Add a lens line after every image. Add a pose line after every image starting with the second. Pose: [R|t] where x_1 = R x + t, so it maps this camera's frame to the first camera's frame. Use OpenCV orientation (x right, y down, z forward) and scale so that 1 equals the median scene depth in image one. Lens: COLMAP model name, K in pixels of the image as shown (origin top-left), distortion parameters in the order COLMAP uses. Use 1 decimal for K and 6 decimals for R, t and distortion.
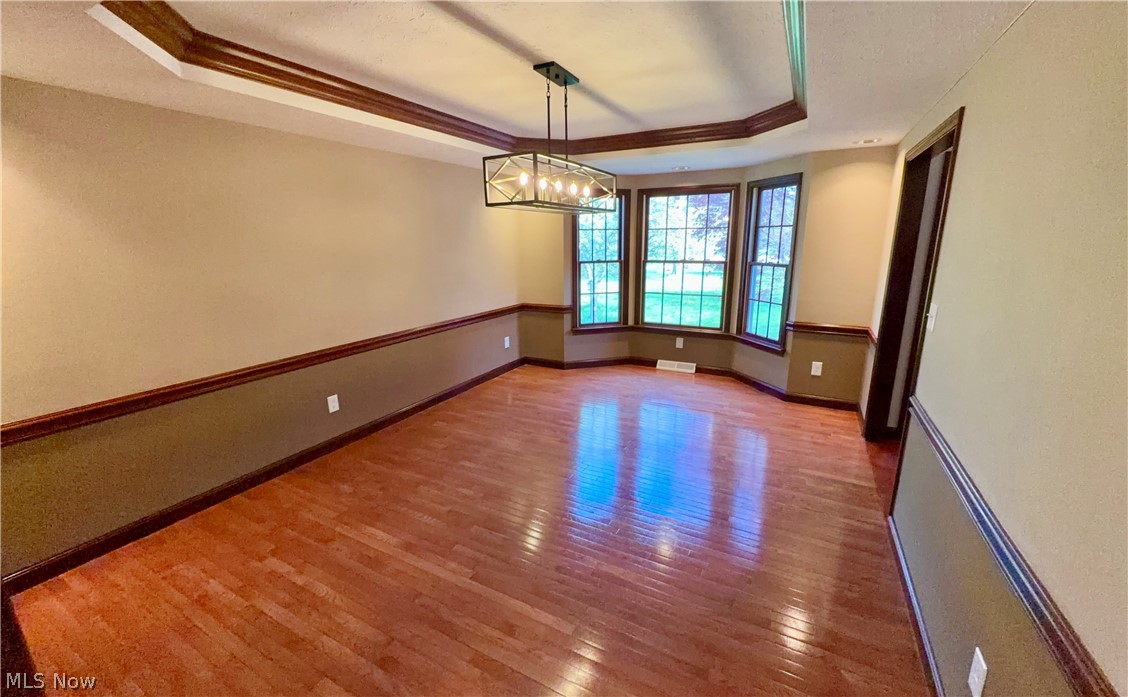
lens RADIAL K [[447.2, 0, 569.7], [0, 447.2, 349.7], [0, 0, 1]] dist [-0.000973, 0.000956]
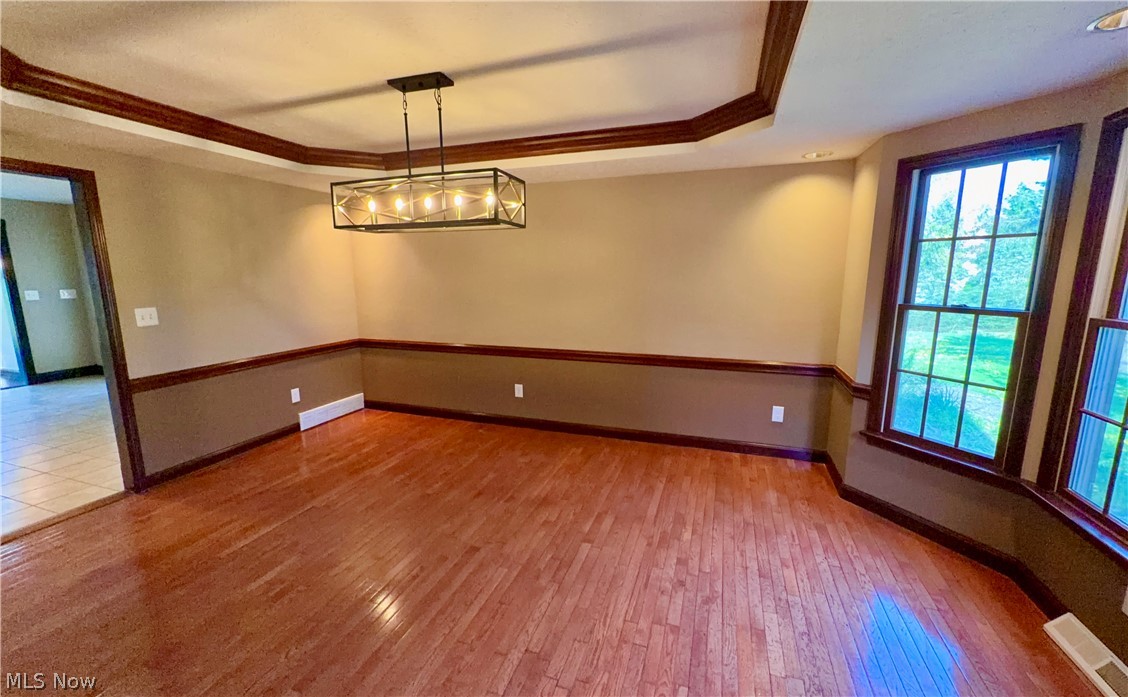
lens RADIAL K [[447.2, 0, 569.5], [0, 447.2, 344.2], [0, 0, 1]] dist [-0.000973, 0.000956]
pose [[0.150926, 0.157114, -0.975980, 0.458186], [-0.244862, 0.962464, 0.117073, -0.122868], [0.957739, 0.221311, 0.183732, 0.566625]]
